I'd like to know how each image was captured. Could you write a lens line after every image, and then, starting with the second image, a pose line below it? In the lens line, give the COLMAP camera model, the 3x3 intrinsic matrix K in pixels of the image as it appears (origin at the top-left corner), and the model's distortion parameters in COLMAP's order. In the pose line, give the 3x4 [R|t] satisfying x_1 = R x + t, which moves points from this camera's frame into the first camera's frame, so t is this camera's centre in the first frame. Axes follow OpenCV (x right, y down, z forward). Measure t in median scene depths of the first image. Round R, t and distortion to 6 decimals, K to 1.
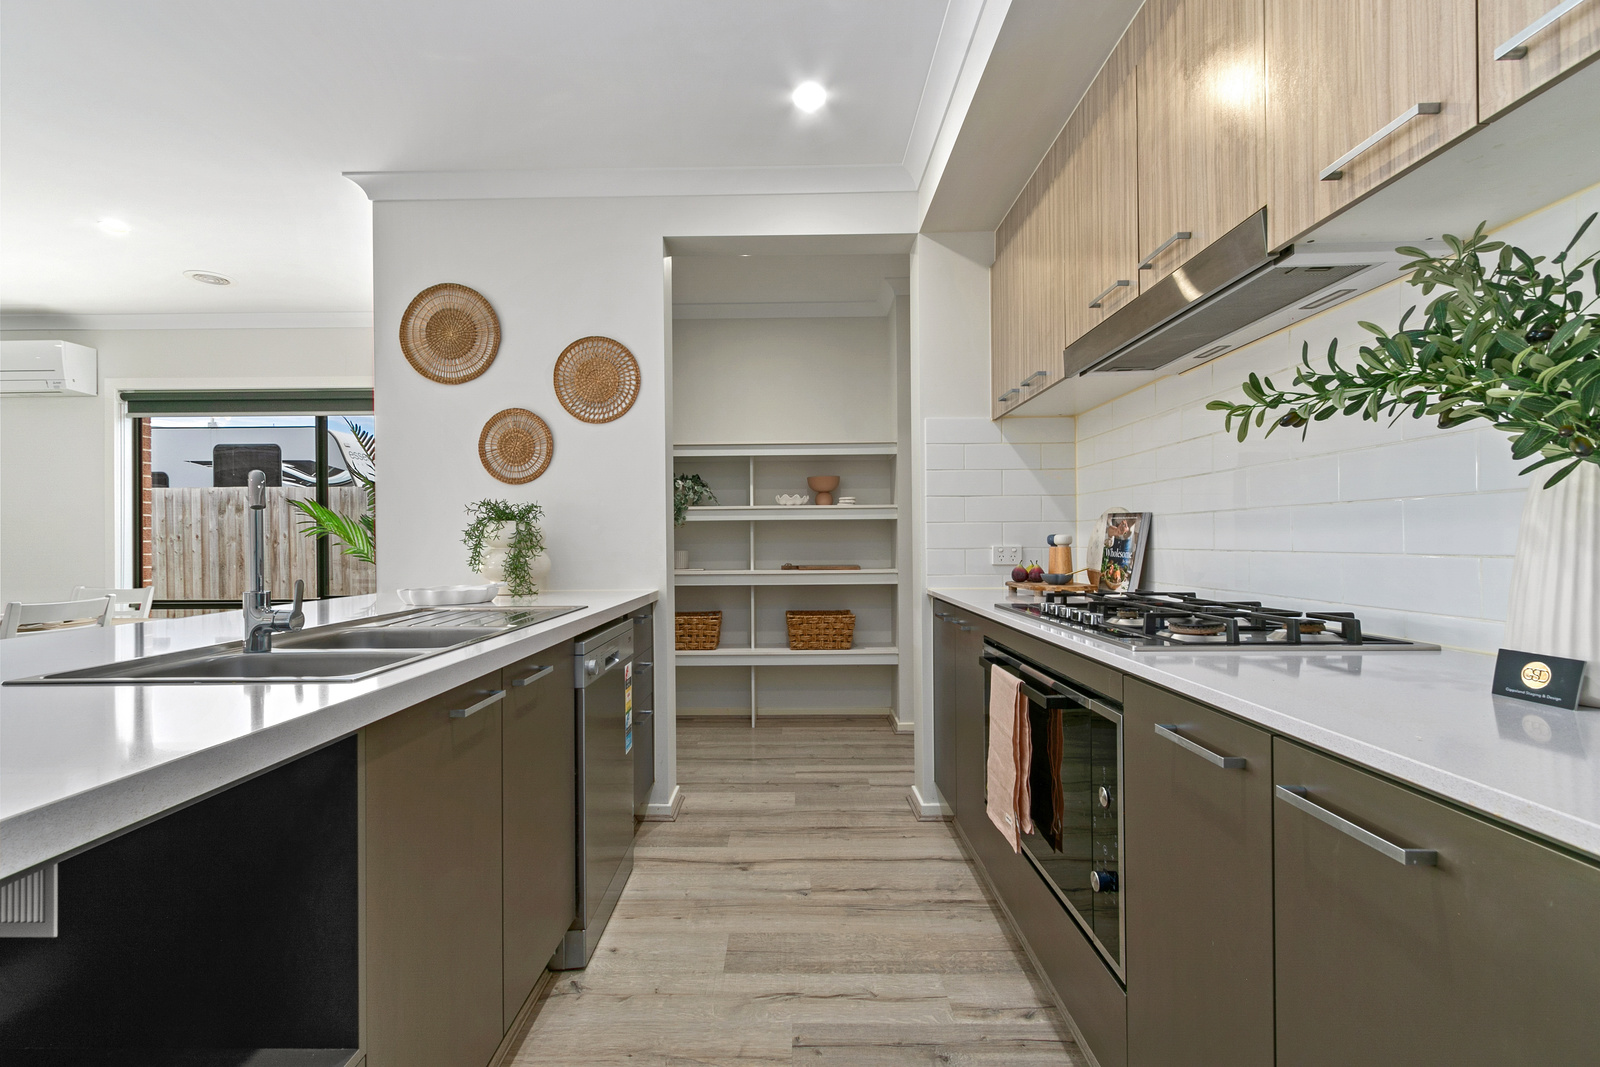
lens RADIAL K [[726.9, 0, 780.5], [0, 726.9, 539.0], [0, 0, 1]] dist [0.005790, 0.000544]
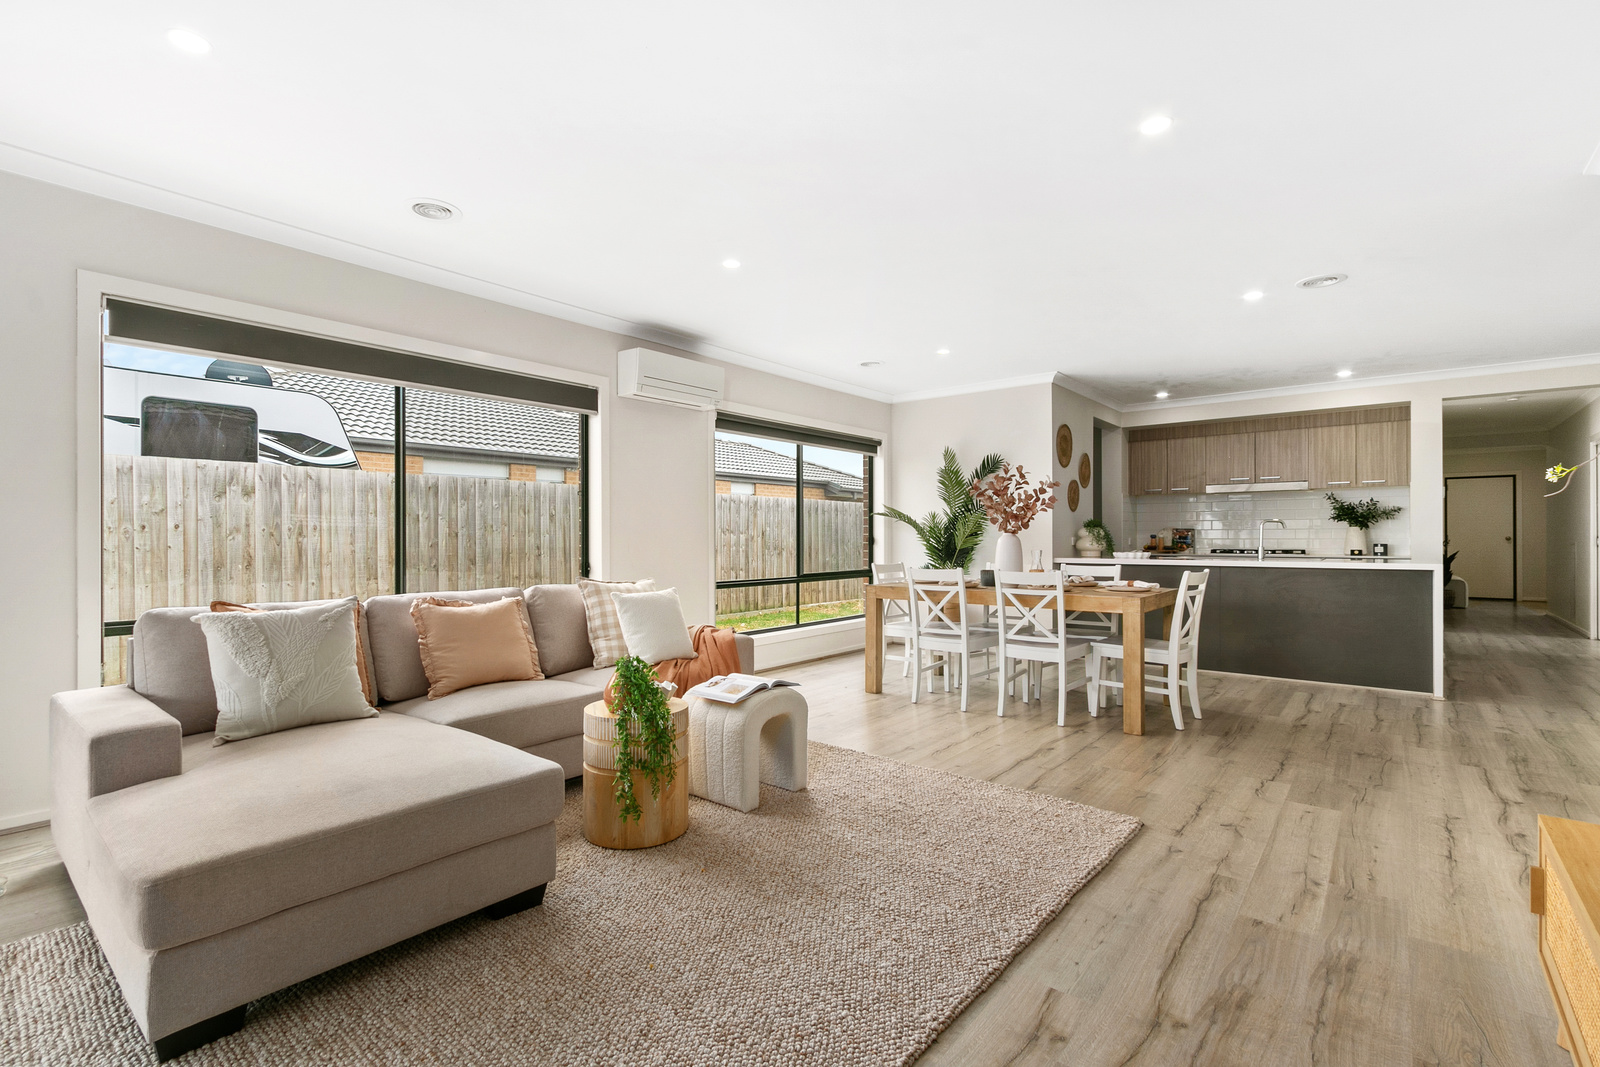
lens RADIAL K [[736.2, 0, 778.5], [0, 736.2, 542.3], [0, 0, 1]] dist [0.005081, 0.000580]
pose [[0.630632, -0.000192, 0.776082, -2.827152], [-0.004432, 0.999983, 0.003850, 0.019438], [-0.776069, -0.005868, 0.630621, 0.229973]]
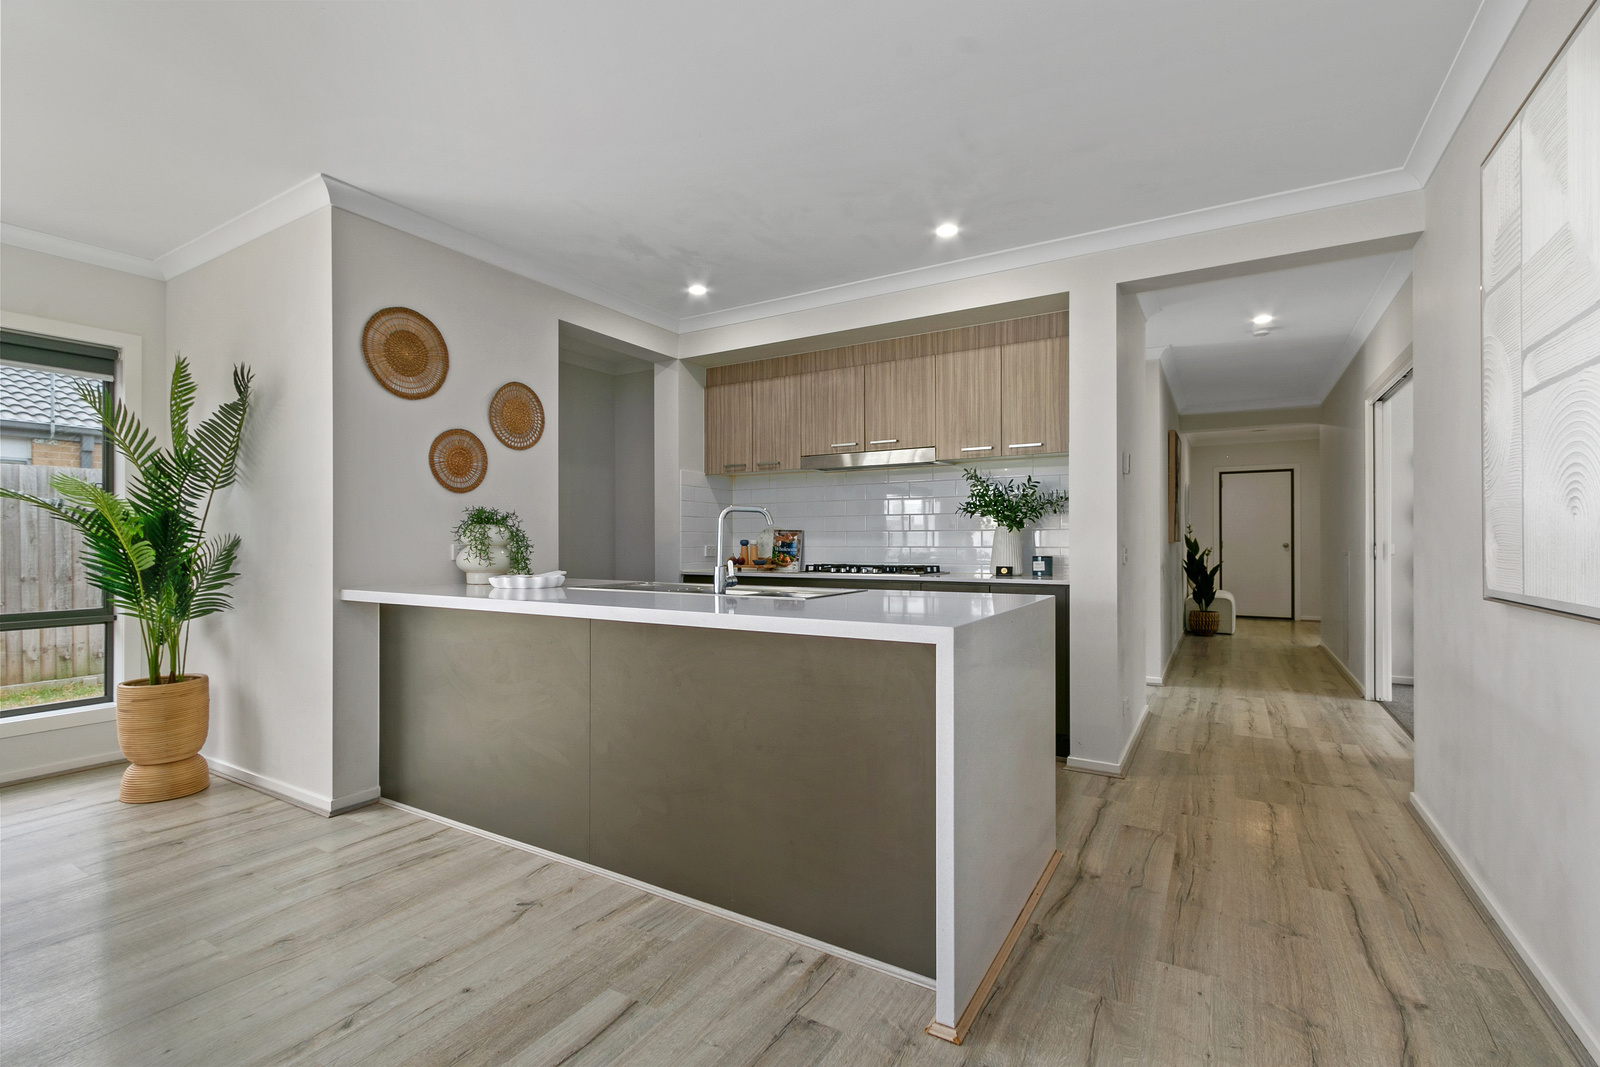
lens RADIAL K [[726.9, 0, 780.5], [0, 726.9, 539.0], [0, 0, 1]] dist [0.005790, 0.000544]
pose [[0.513075, 0.009853, 0.858287, -1.108818], [-0.004994, 0.999951, -0.008494, 0.006928], [-0.858329, 0.000072, 0.513100, -0.056710]]
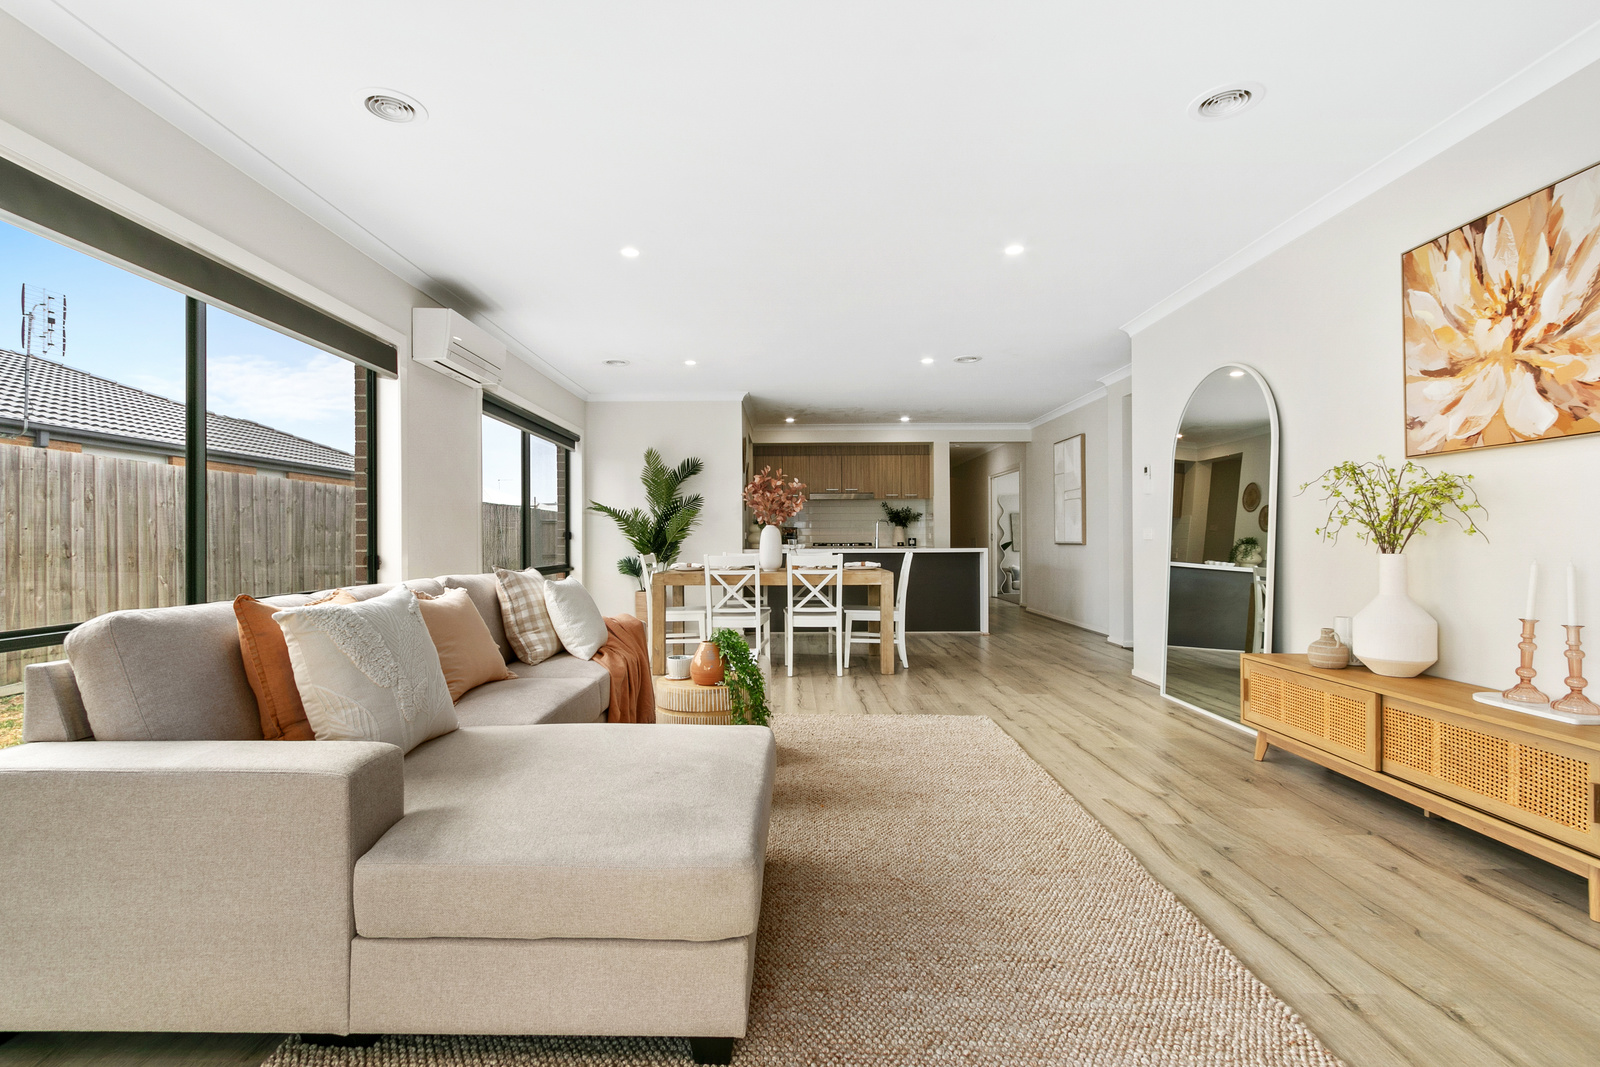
lens RADIAL K [[726.9, 0, 780.5], [0, 726.9, 539.0], [0, 0, 1]] dist [0.005790, 0.000544]
pose [[-0.001777, 0.007777, 0.999968, -3.171601], [0.001806, 0.999968, -0.007774, 0.055454], [-0.999997, 0.001792, -0.001791, 0.866881]]
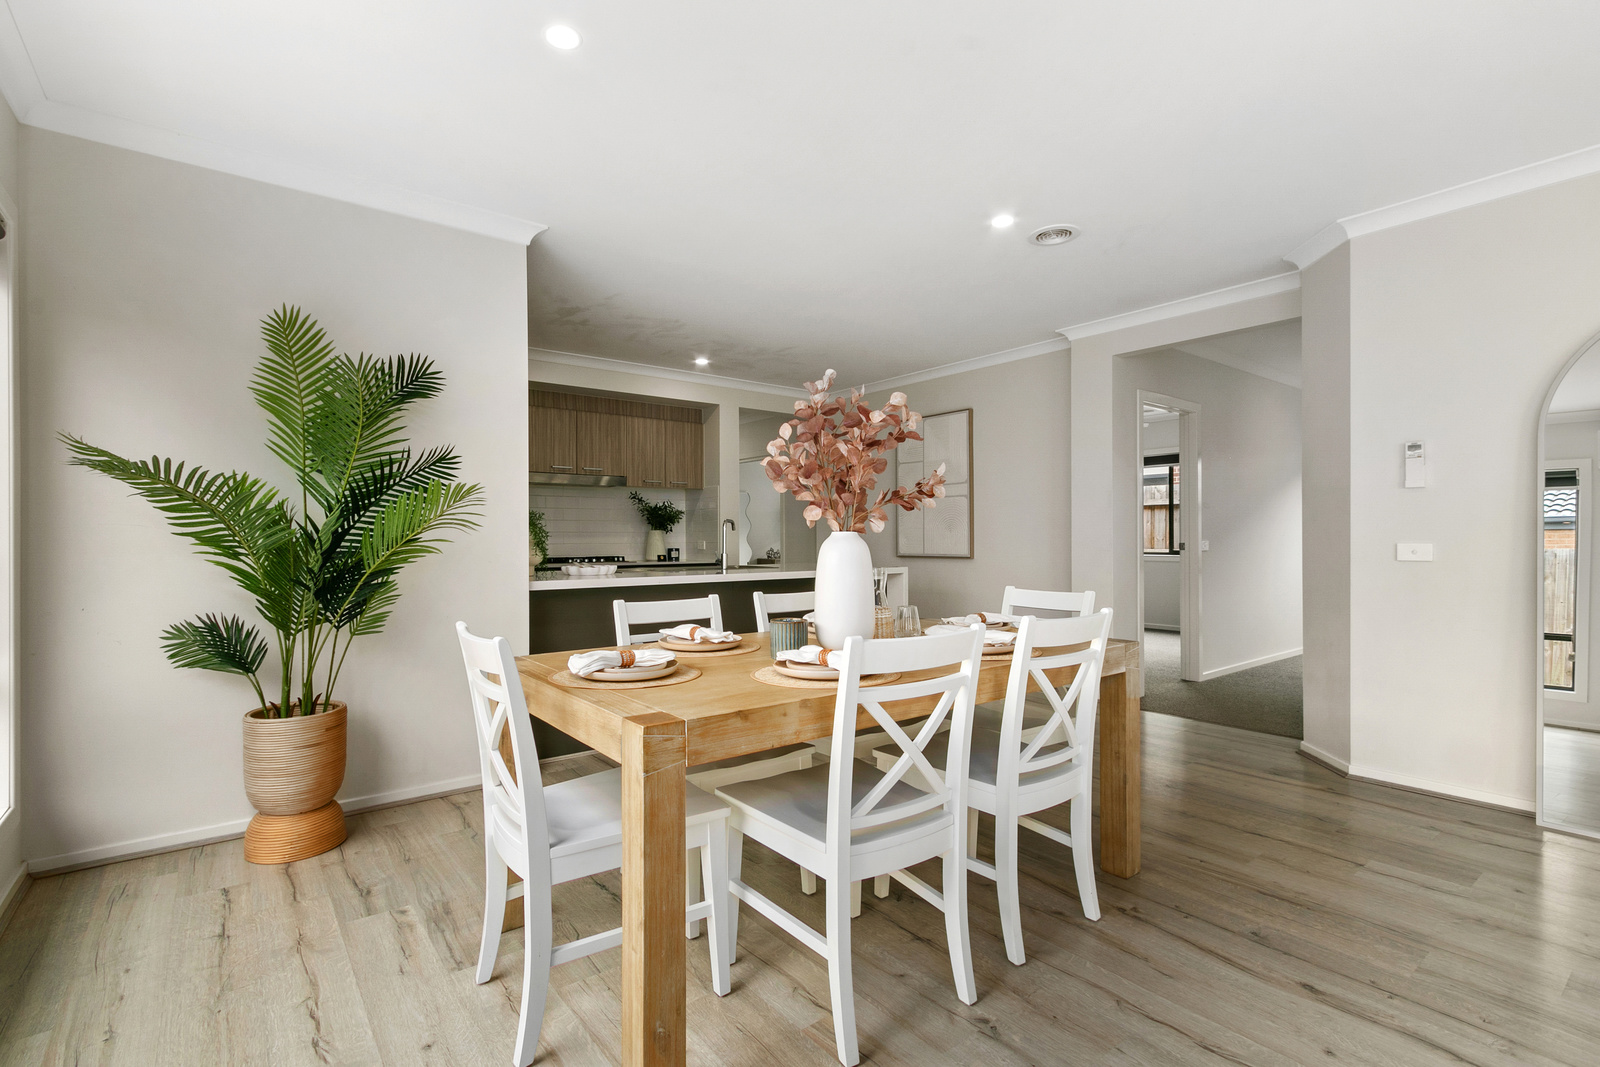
lens RADIAL K [[736.2, 0, 778.5], [0, 736.2, 542.3], [0, 0, 1]] dist [0.005081, 0.000580]
pose [[-0.616123, 0.005780, 0.787628, -1.724340], [0.005765, 0.999979, -0.002828, 0.014891], [-0.787629, 0.002798, -0.616144, 1.408802]]
